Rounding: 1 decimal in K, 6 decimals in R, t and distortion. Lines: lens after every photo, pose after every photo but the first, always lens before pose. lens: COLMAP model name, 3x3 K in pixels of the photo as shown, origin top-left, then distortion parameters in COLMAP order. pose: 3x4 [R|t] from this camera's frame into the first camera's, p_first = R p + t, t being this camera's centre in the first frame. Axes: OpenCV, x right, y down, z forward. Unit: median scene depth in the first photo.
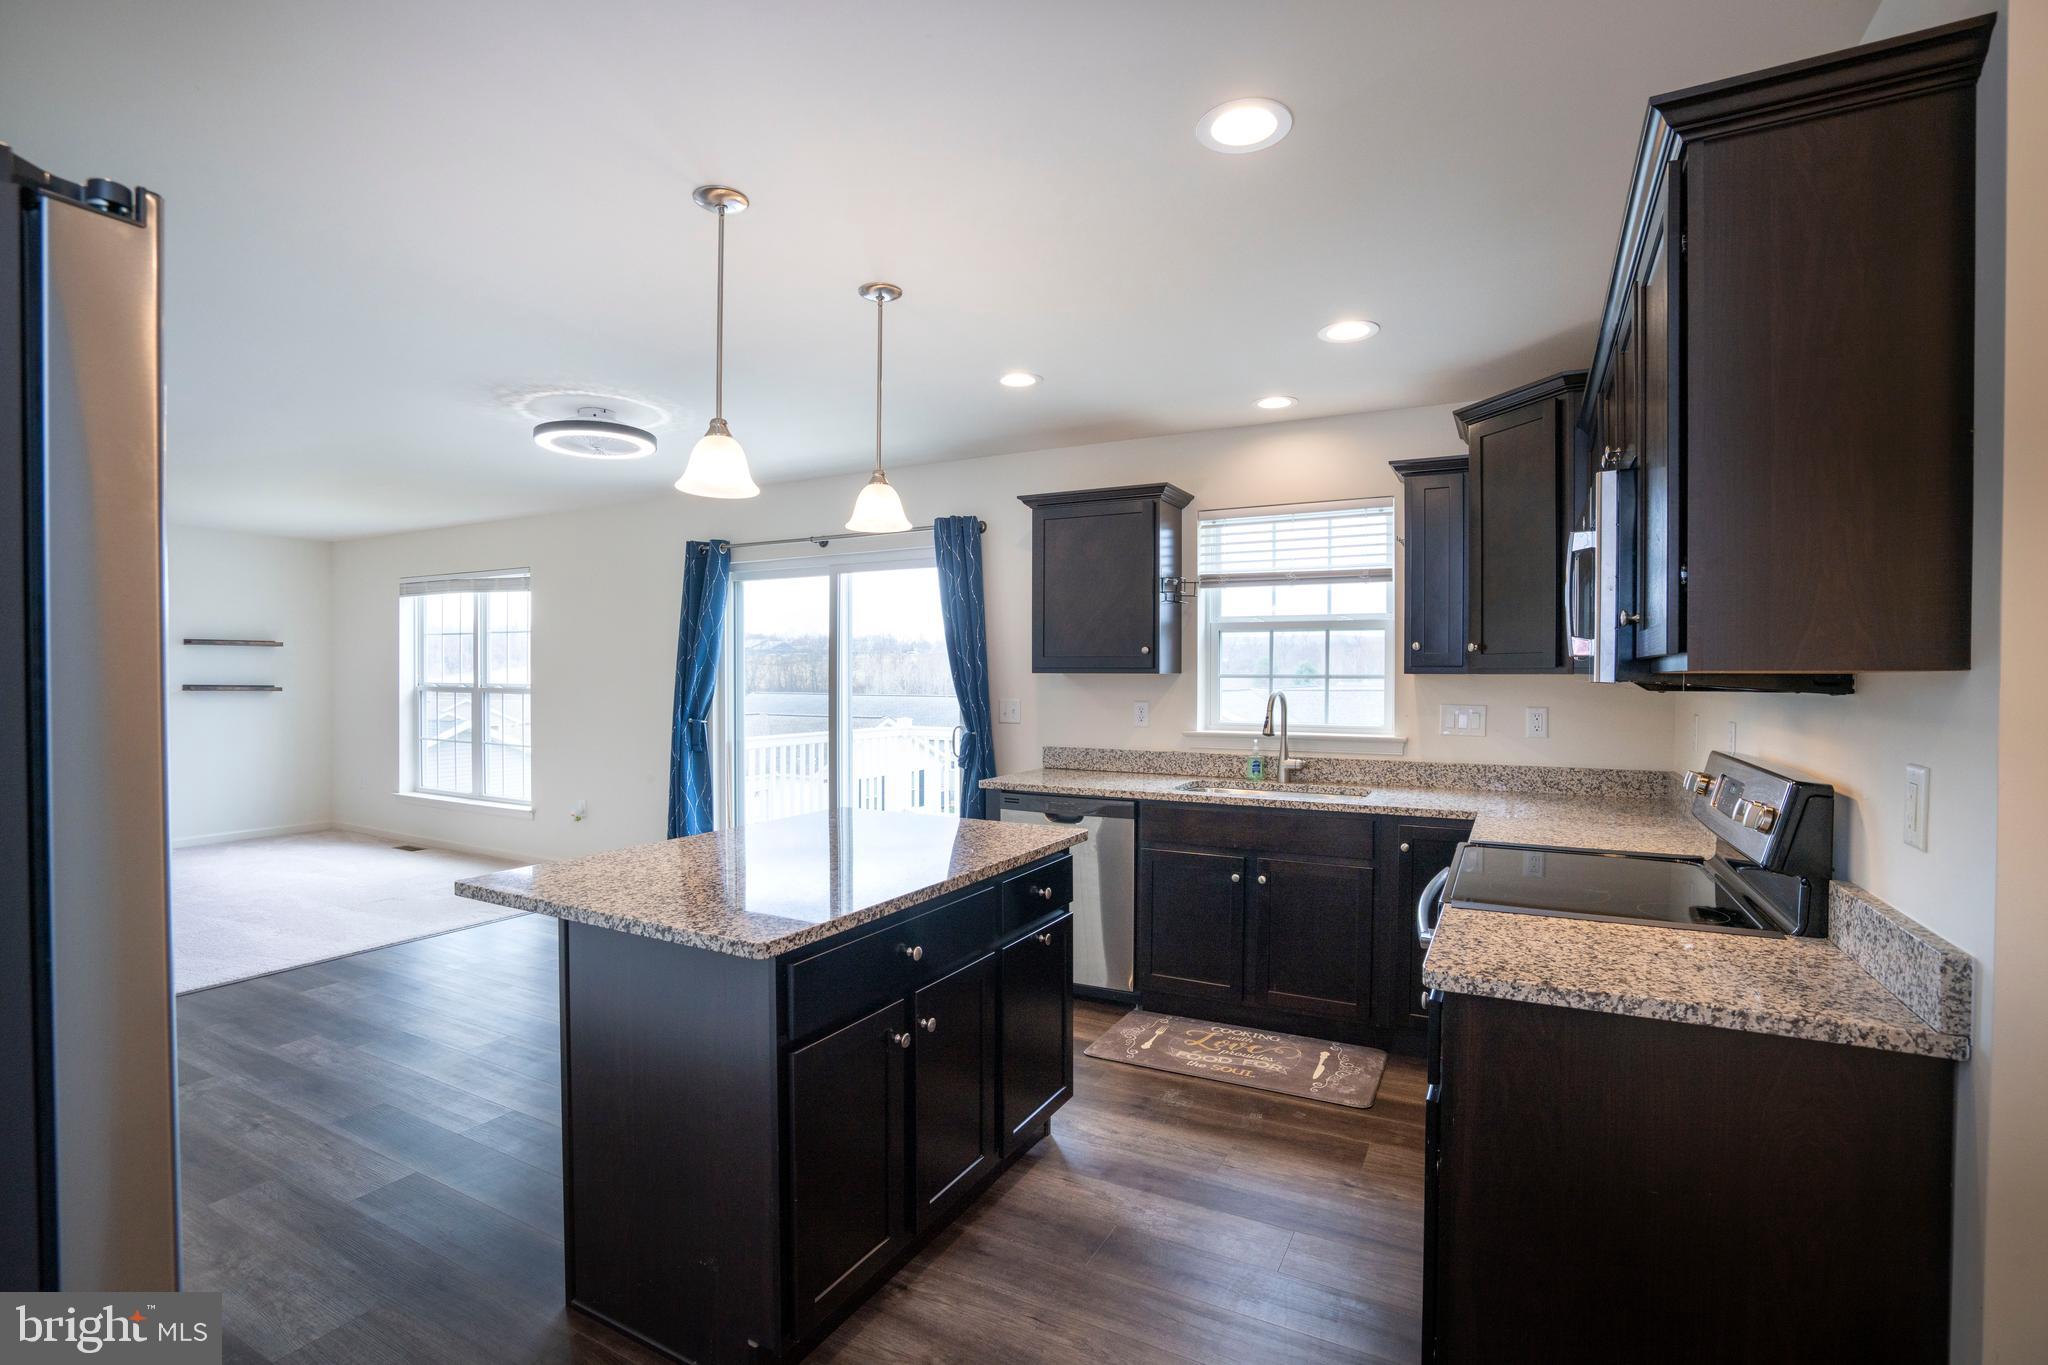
lens RADIAL K [[951.0, 0, 1019.6], [0, 951.0, 684.8], [0, 0, 1]] dist [-0.043886, 0.015408]
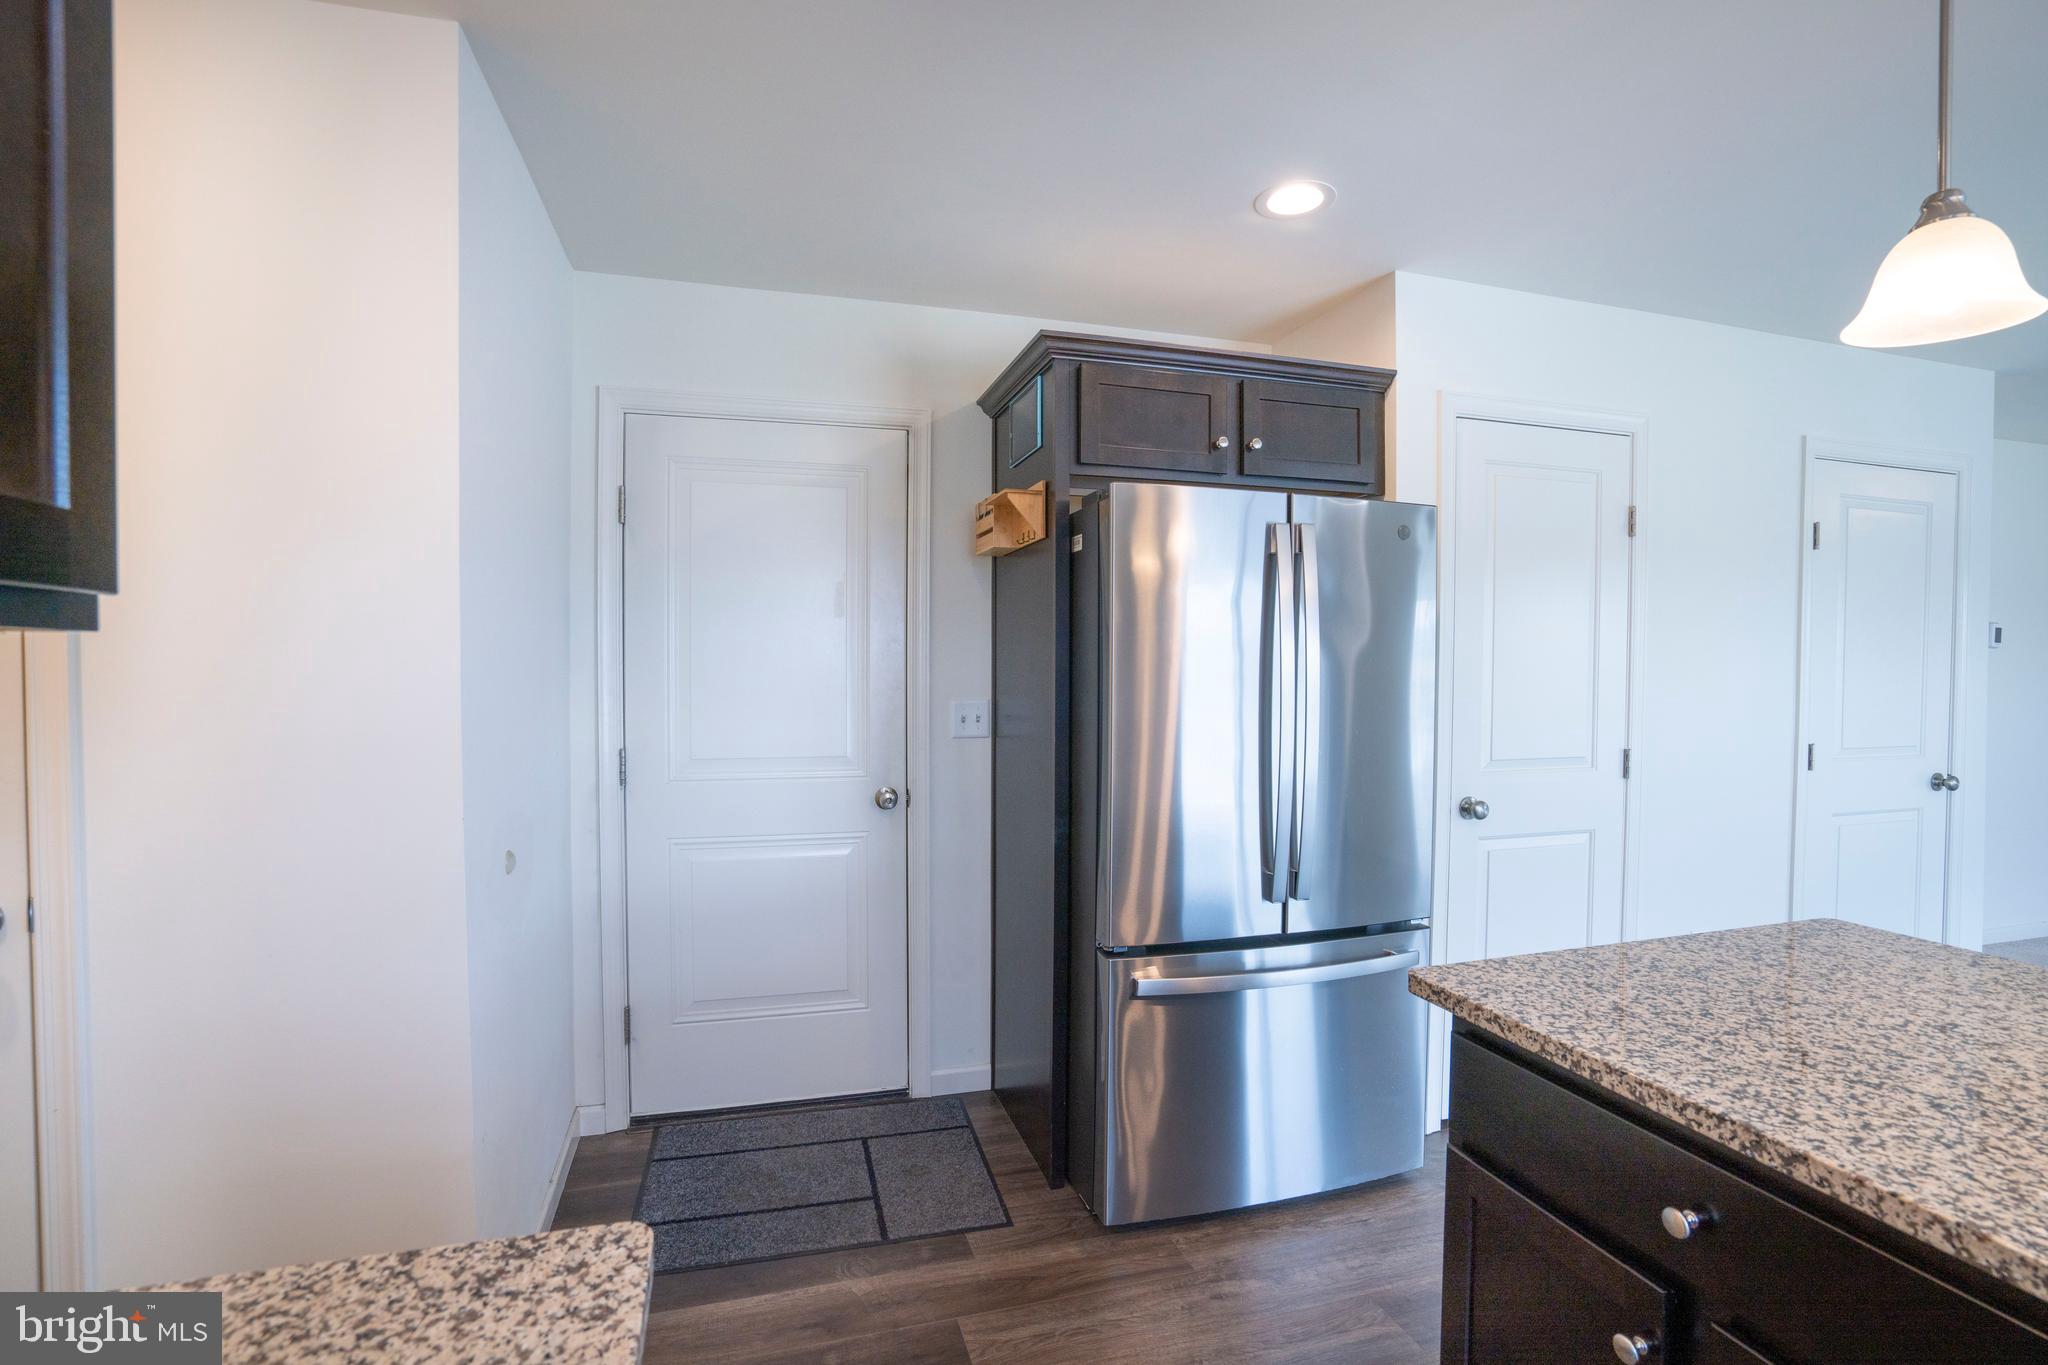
lens RADIAL K [[951.0, 0, 1025.8], [0, 951.0, 684.1], [0, 0, 1]] dist [-0.043886, 0.015408]
pose [[-0.703856, 0.009666, -0.710277, 0.572140], [-0.012262, 0.999593, 0.025754, -0.006274], [0.710237, 0.026837, -0.703451, 1.327625]]
